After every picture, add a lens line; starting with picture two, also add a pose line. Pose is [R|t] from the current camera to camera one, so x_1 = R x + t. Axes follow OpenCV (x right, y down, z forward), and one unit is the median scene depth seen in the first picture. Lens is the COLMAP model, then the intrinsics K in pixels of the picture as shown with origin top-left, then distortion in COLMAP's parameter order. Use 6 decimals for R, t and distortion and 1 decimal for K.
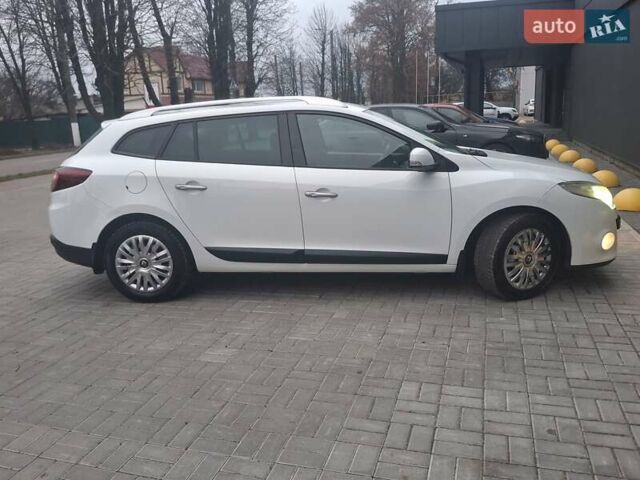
lens RADIAL K [[586.9, 0, 309.3], [0, 586.9, 239.3], [0, 0, 1]] dist [0.098479, -0.241075]
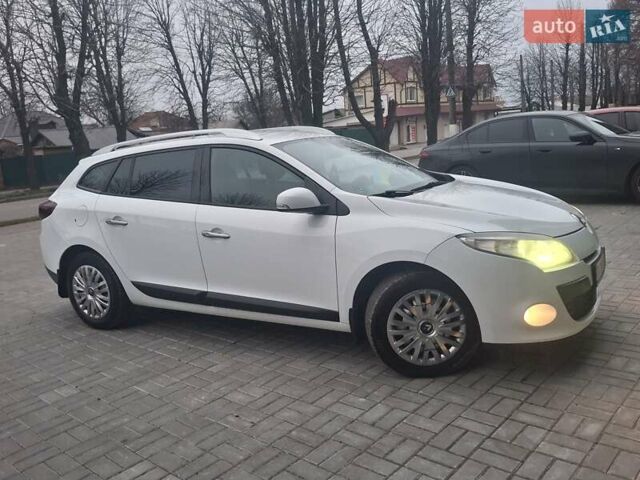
lens RADIAL K [[586.9, 0, 309.3], [0, 586.9, 239.3], [0, 0, 1]] dist [0.098479, -0.241075]
pose [[0.905909, 0.043489, -0.421234, 0.534986], [-0.047382, 0.998876, 0.001226, -0.075418], [0.420814, 0.018848, 0.906951, 0.207562]]
